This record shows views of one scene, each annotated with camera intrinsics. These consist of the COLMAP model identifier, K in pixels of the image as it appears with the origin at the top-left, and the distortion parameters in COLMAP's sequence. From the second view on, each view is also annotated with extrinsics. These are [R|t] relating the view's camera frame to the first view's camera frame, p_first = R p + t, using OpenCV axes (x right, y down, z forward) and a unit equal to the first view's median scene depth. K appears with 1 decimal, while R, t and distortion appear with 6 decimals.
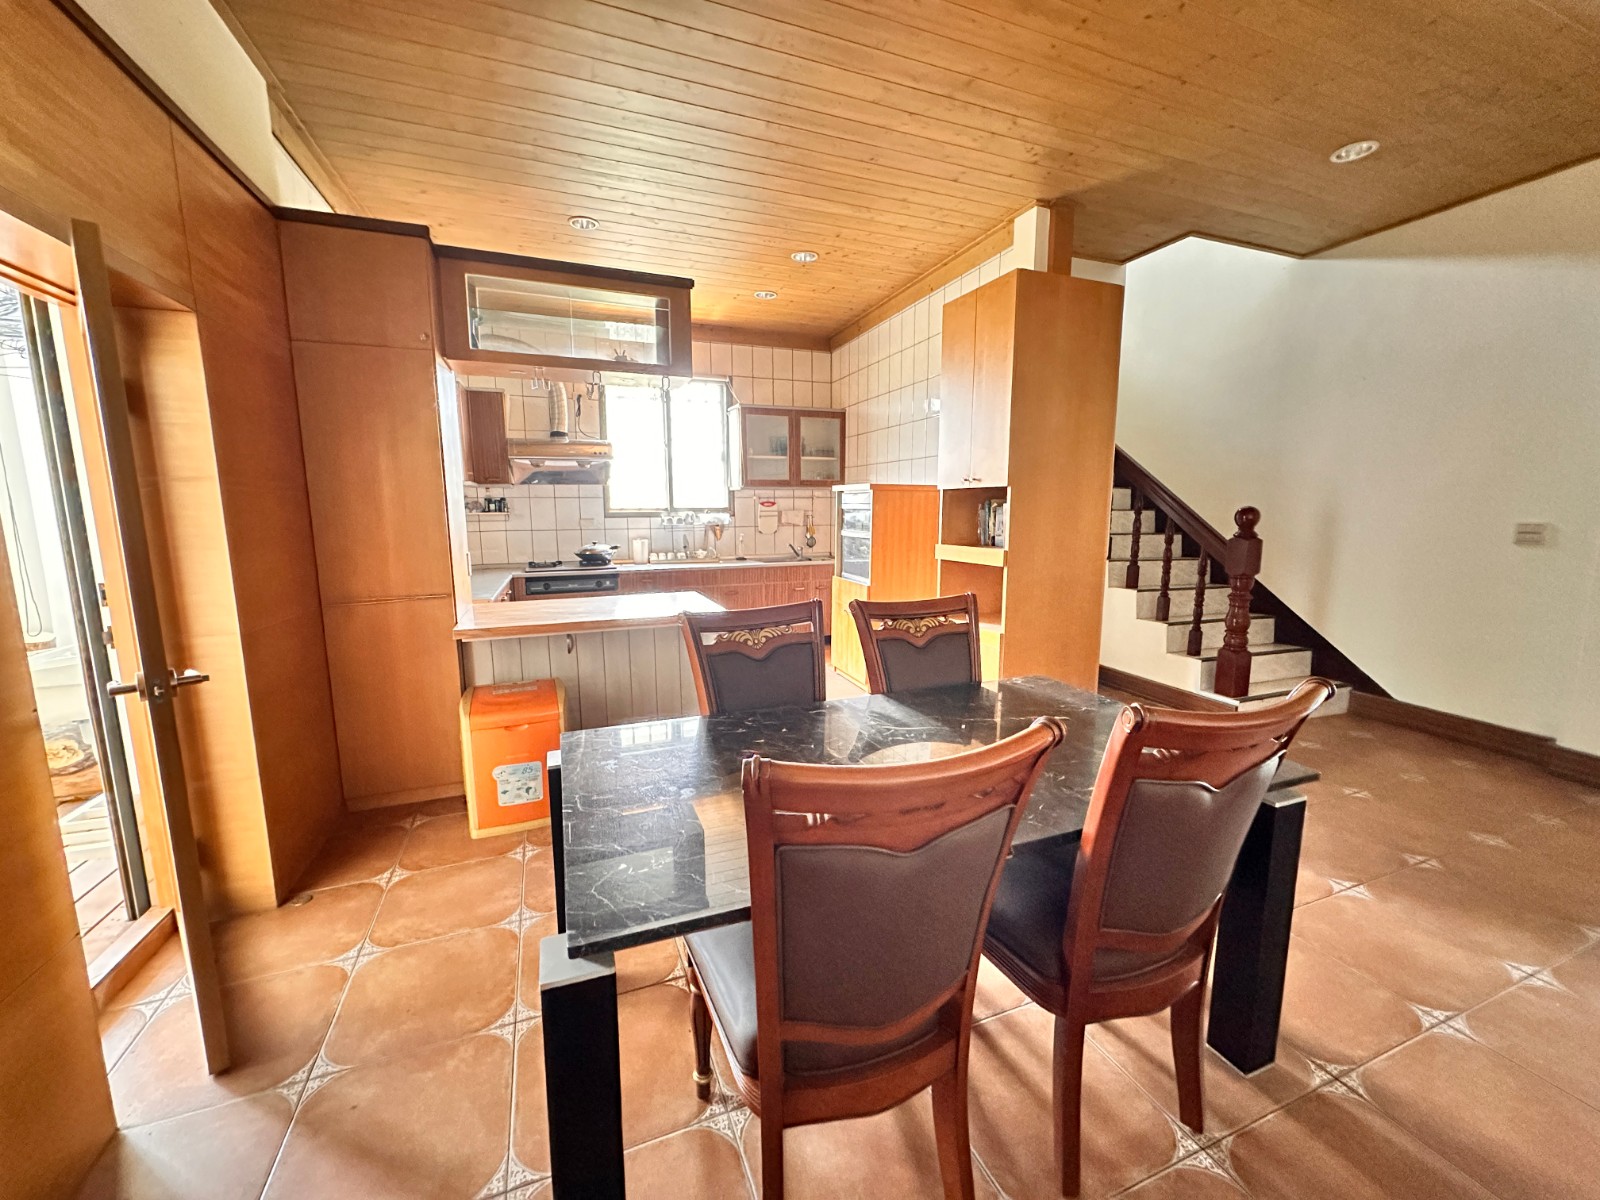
lens RADIAL K [[642.4, 0, 800.7], [0, 642.4, 601.1], [0, 0, 1]] dist [-0.002314, 0.000009]
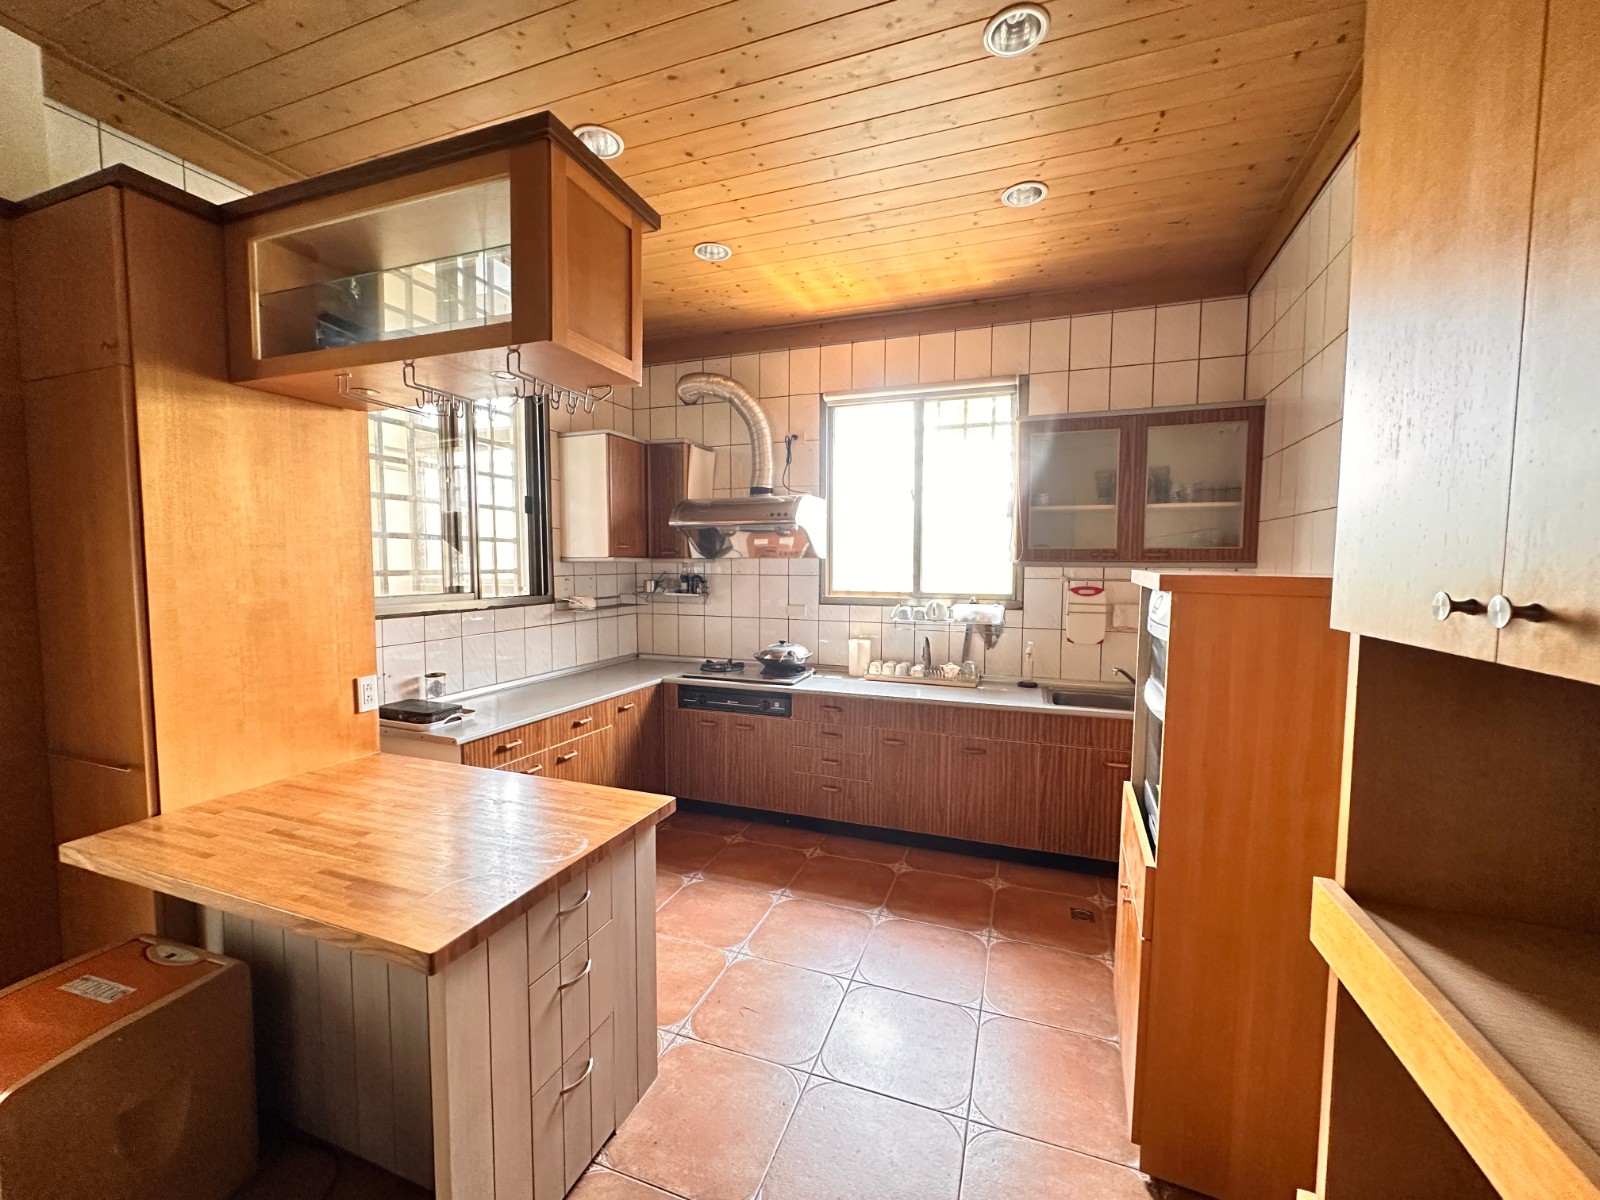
lens RADIAL K [[642.4, 0, 800.3], [0, 642.4, 597.5], [0, 0, 1]] dist [-0.002314, 0.000009]
pose [[0.744935, 0.046056, -0.665546, 0.139078], [-0.109141, 0.992587, -0.053473, -0.094690], [0.658149, 0.112472, 0.744439, 0.451609]]
